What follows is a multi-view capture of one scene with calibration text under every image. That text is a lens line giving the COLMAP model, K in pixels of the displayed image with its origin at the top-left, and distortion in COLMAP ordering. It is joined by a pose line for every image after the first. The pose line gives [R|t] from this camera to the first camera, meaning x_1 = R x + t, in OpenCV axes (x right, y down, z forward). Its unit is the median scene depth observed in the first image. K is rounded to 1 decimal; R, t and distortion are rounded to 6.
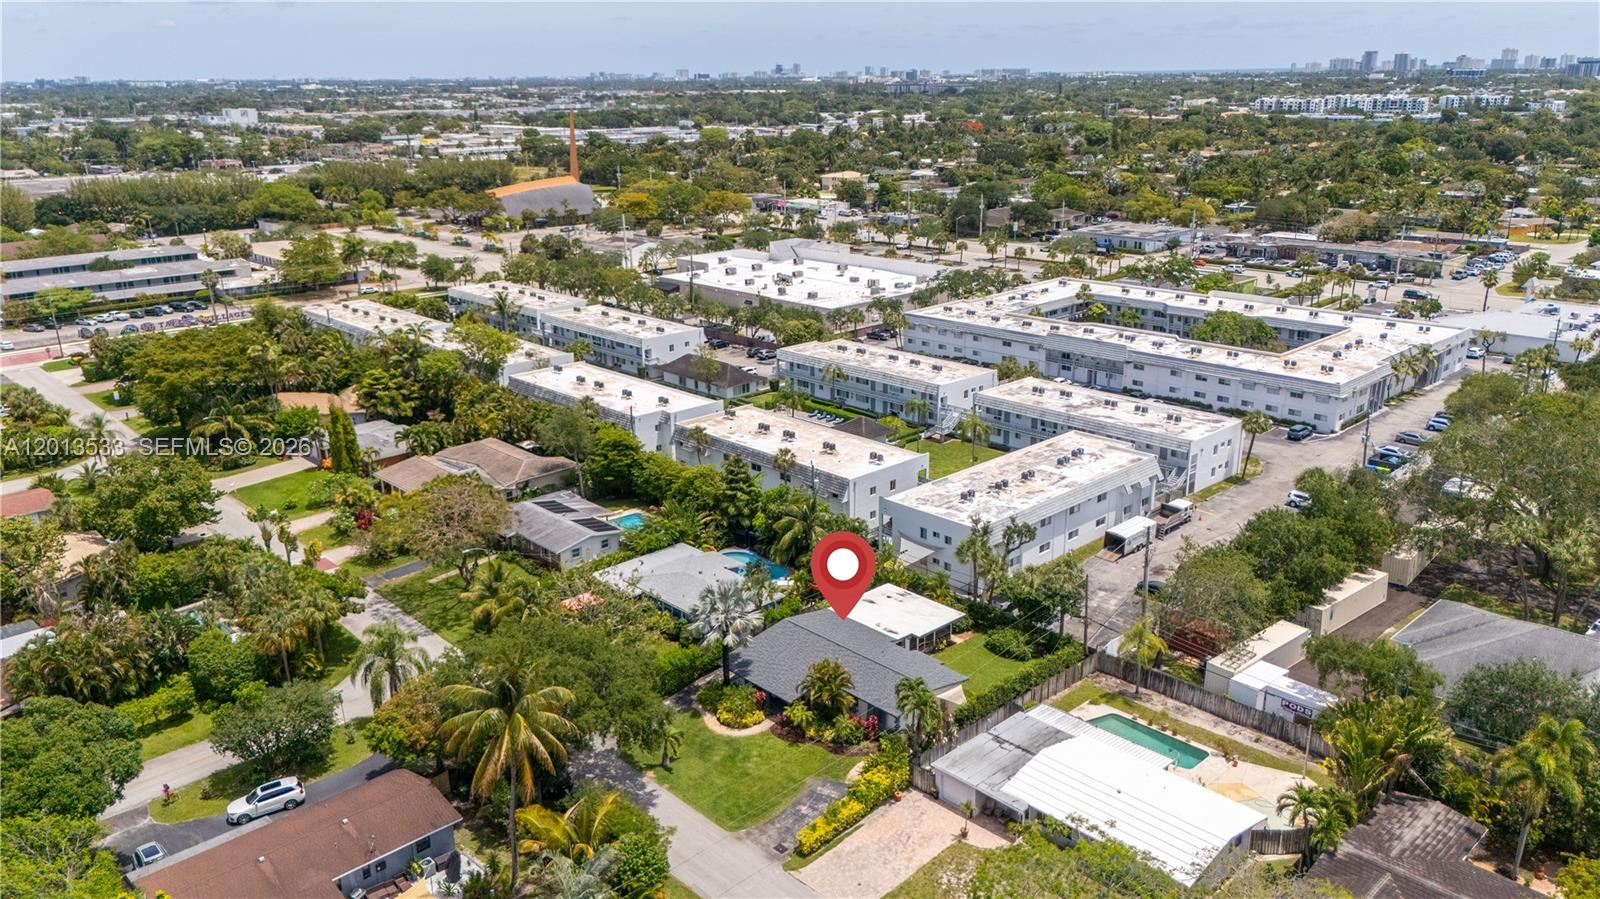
lens RADIAL K [[1172.7, 0, 803.2], [0, 1172.7, 447.2], [0, 0, 1]] dist [0.087644, -0.098779]
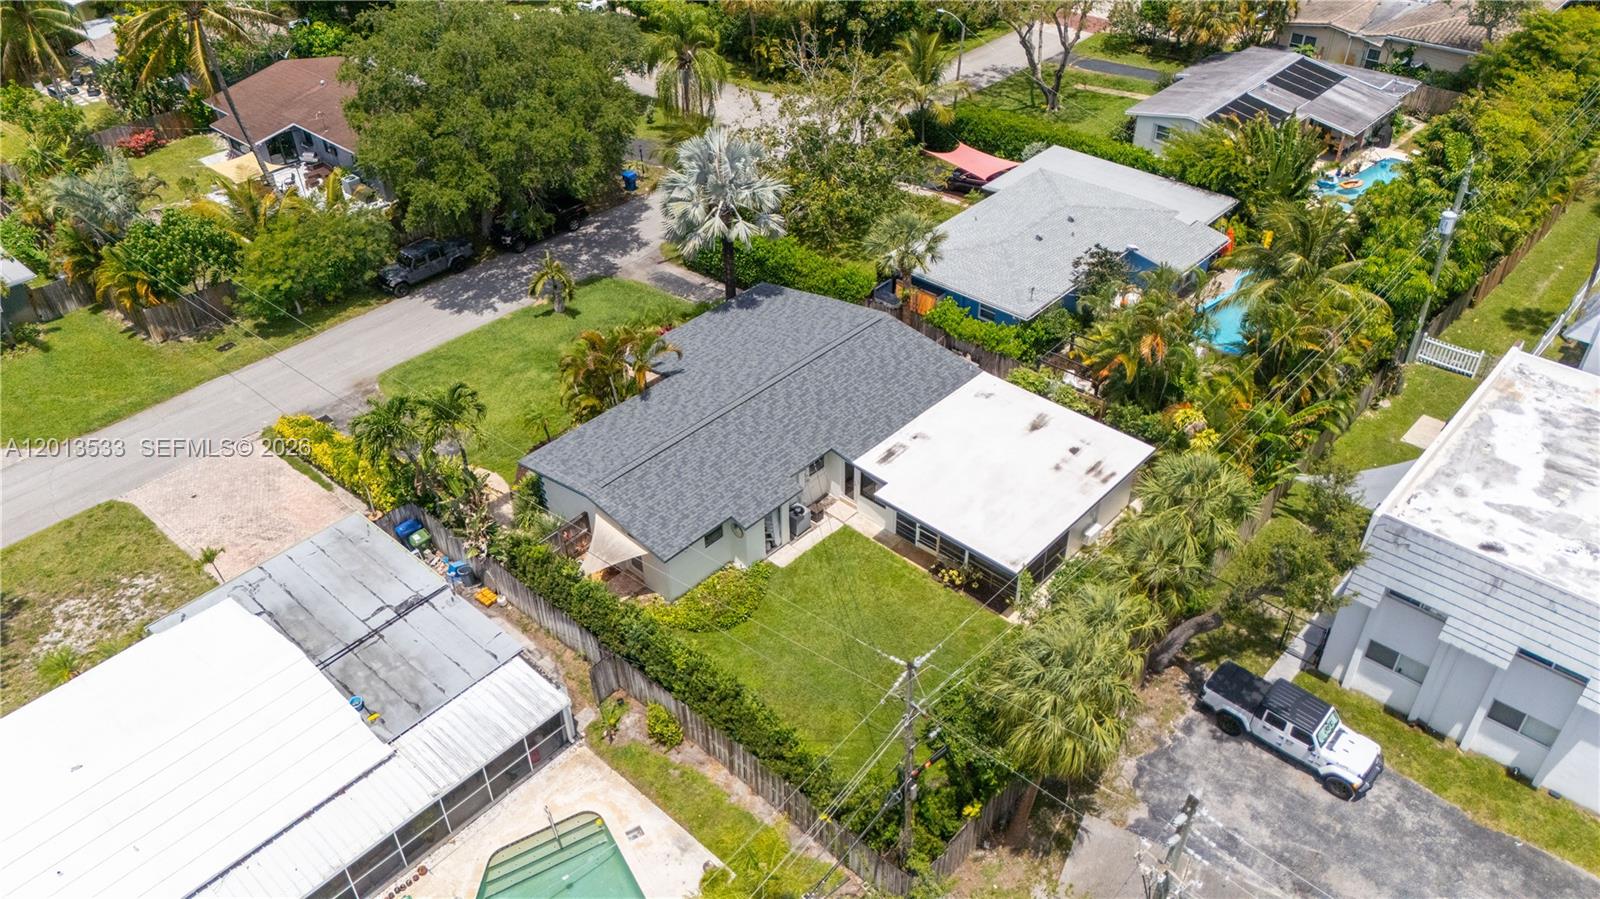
lens RADIAL K [[1172.7, 0, 803.2], [0, 1172.7, 447.2], [0, 0, 1]] dist [0.087644, -0.098779]
pose [[0.067553, 0.611791, -0.788130, 0.369388], [-0.285493, 0.768757, 0.572282, -0.080087], [0.955997, 0.186346, 0.226594, 0.754242]]
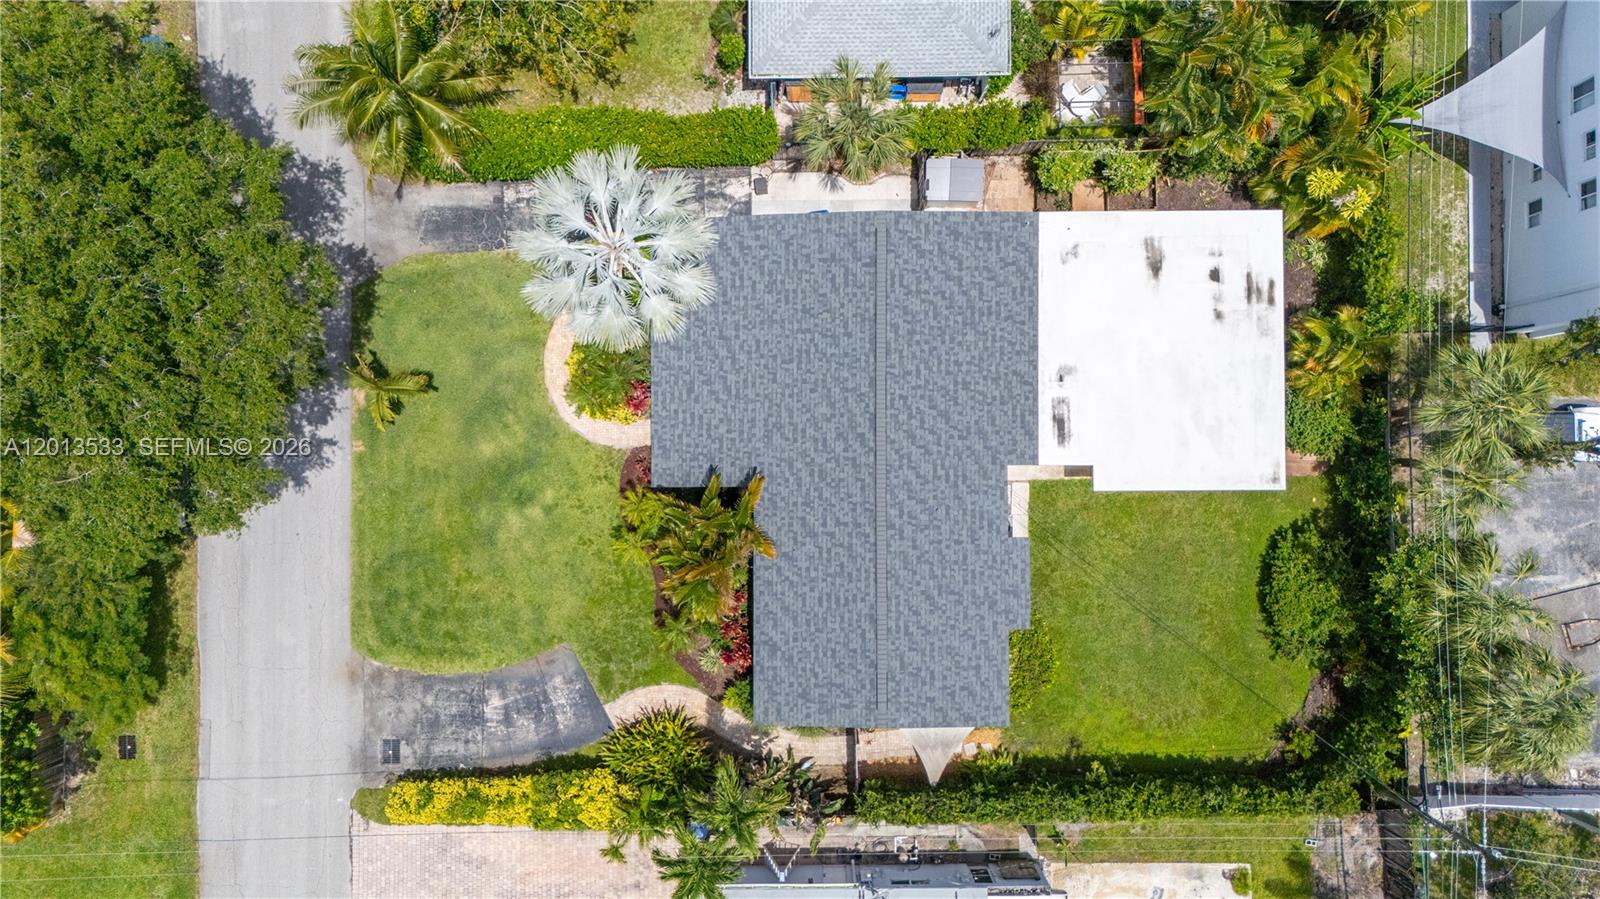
lens RADIAL K [[1172.7, 0, 803.2], [0, 1172.7, 447.2], [0, 0, 1]] dist [0.087644, -0.098779]
pose [[0.729443, 0.683951, -0.011125, 0.020069], [-0.199931, 0.228725, 0.952740, -0.169022], [0.654172, -0.692745, 0.303585, 0.715180]]
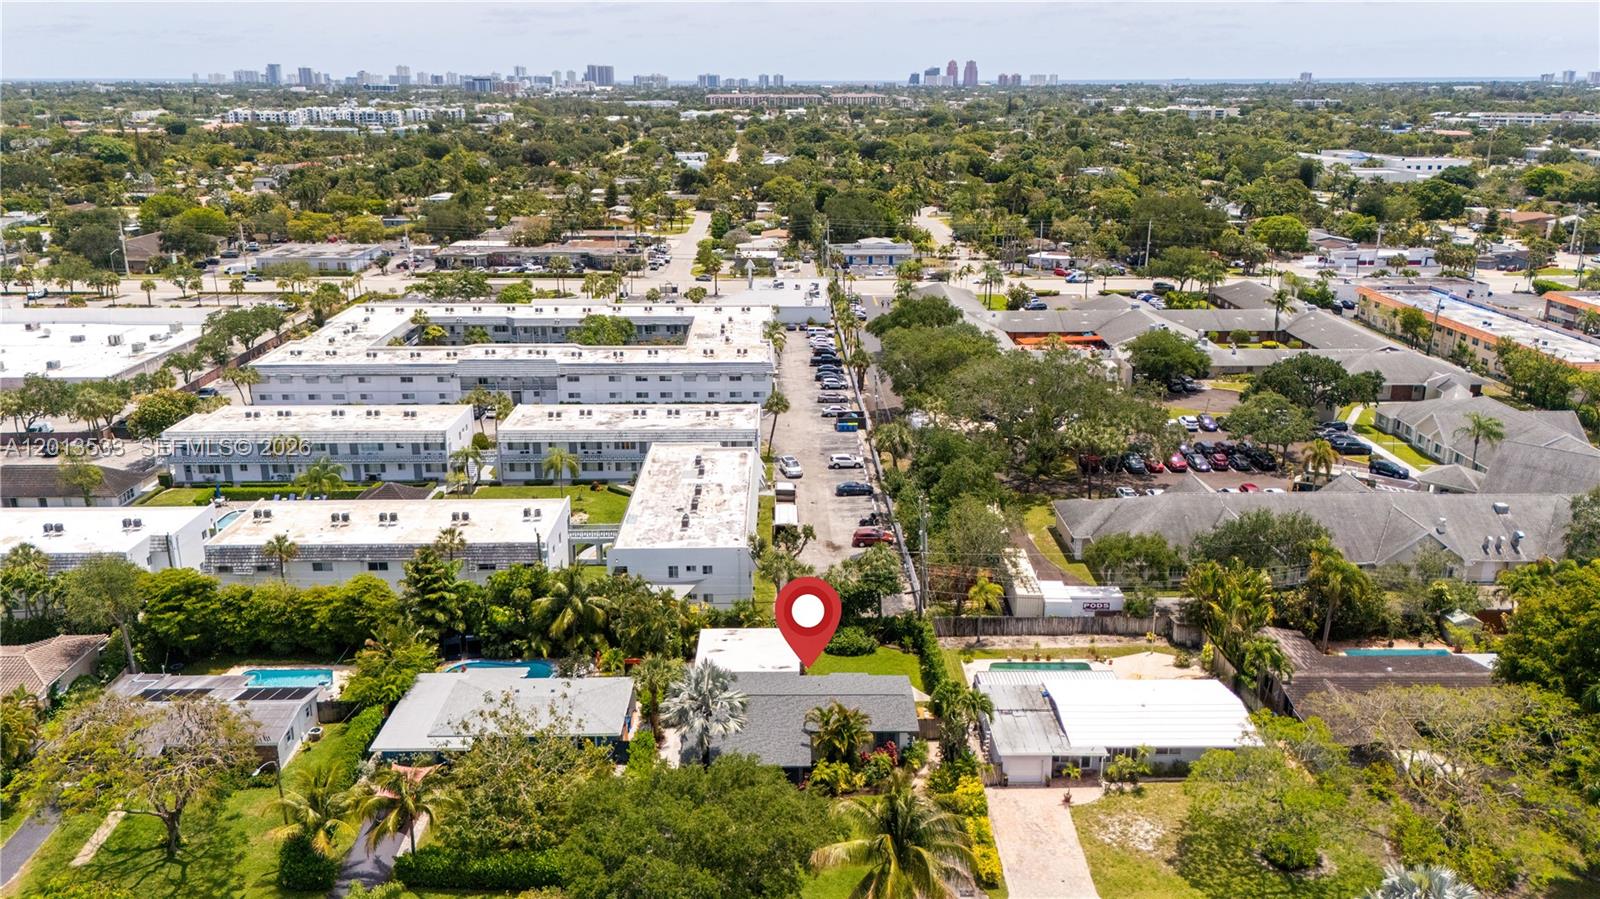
lens RADIAL K [[1201.3, 0, 803.0], [0, 1201.3, 441.7], [0, 0, 1]] dist [0.099850, -0.136802]
pose [[0.679804, -0.198192, 0.706106, -0.488084], [0.212457, 0.974728, 0.069046, -0.072170], [-0.701946, 0.103080, 0.704731, 0.252239]]
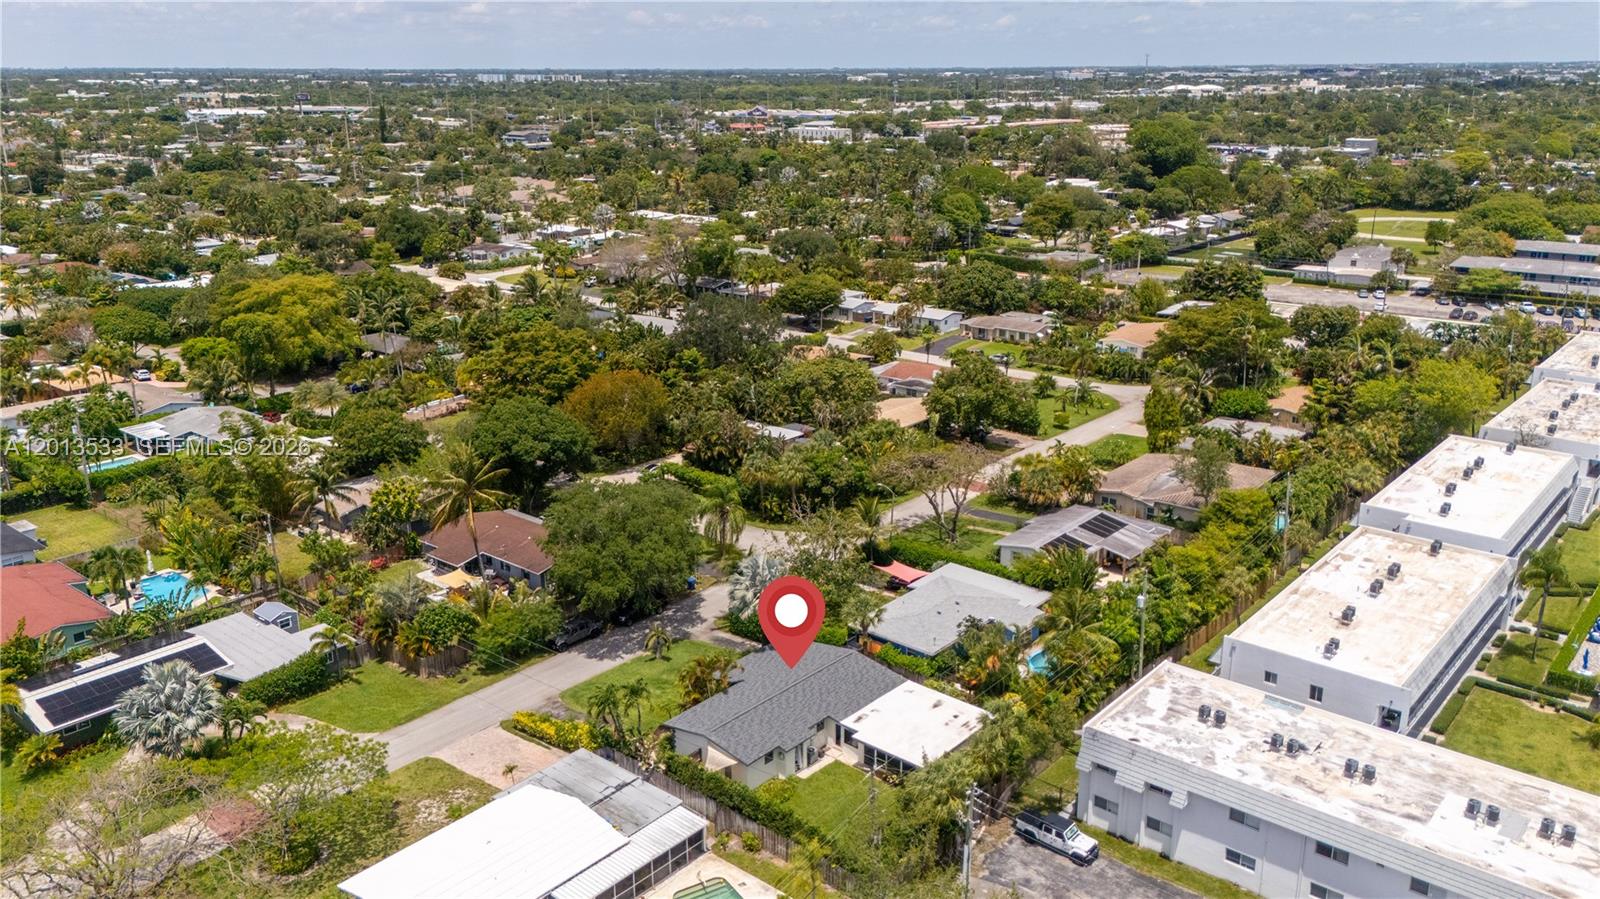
lens RADIAL K [[1230.6, 0, 795.8], [0, 1230.6, 425.7], [0, 0, 1]] dist [0.100829, -0.132350]
pose [[0.099189, 0.288894, -0.952209, 0.750774], [-0.297066, 0.921887, 0.248750, -0.215535], [0.949691, 0.258196, 0.177261, 0.646717]]
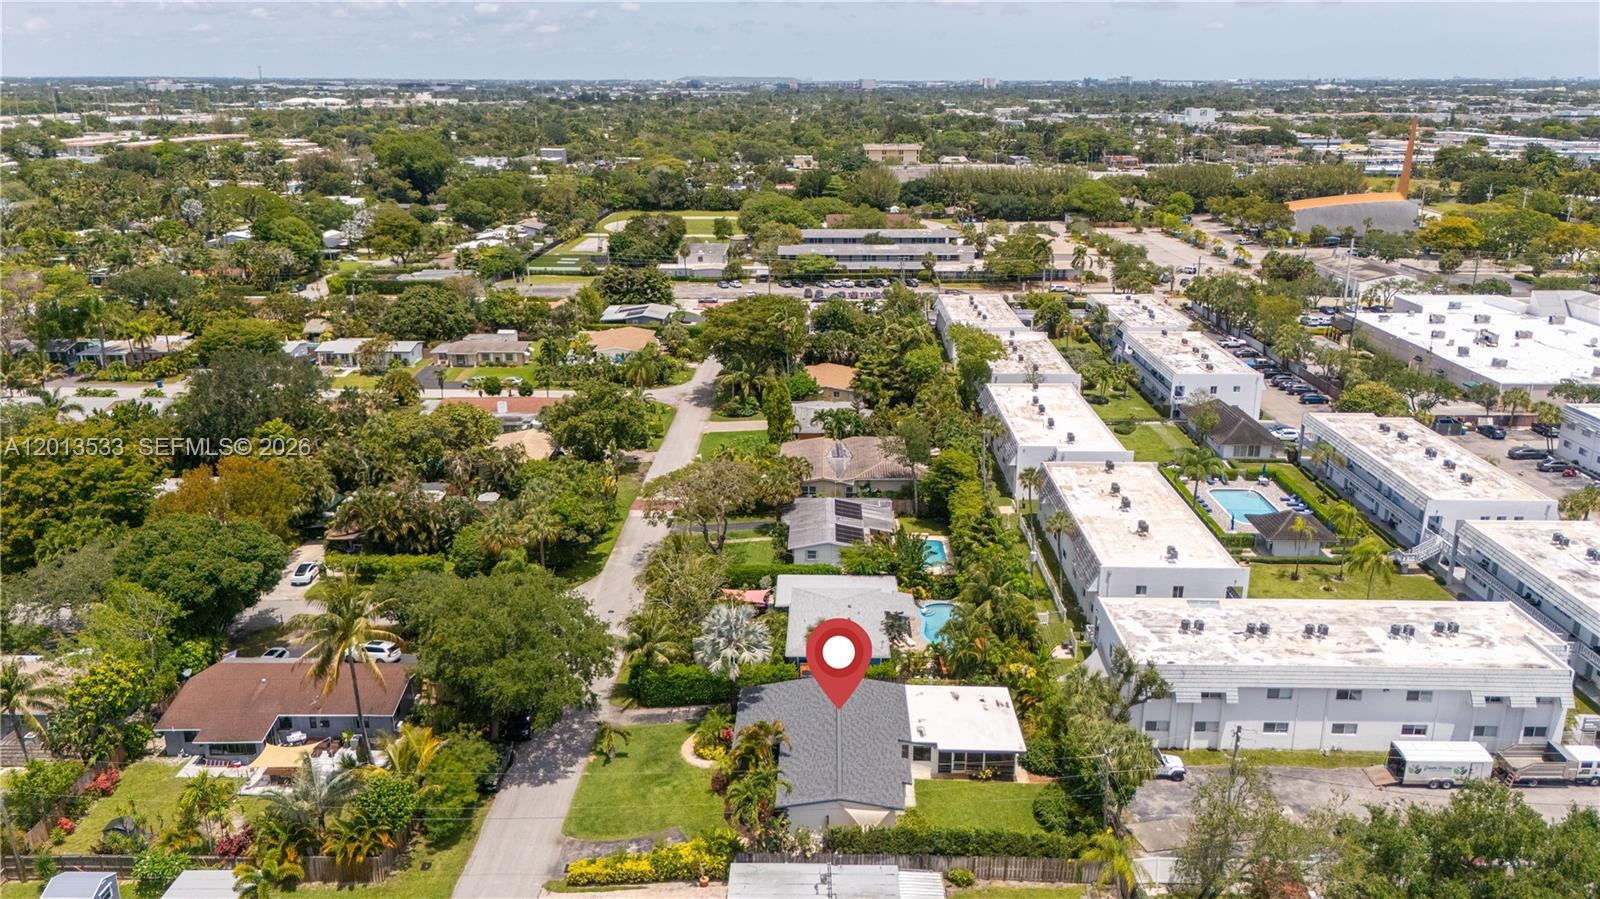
lens RADIAL K [[1201.3, 0, 803.0], [0, 1201.3, 441.7], [0, 0, 1]] dist [0.099850, -0.136802]
pose [[0.712110, 0.214879, -0.668375, 0.484322], [-0.222120, 0.972064, 0.075859, -0.083460], [0.666004, 0.094440, 0.739946, 0.237728]]
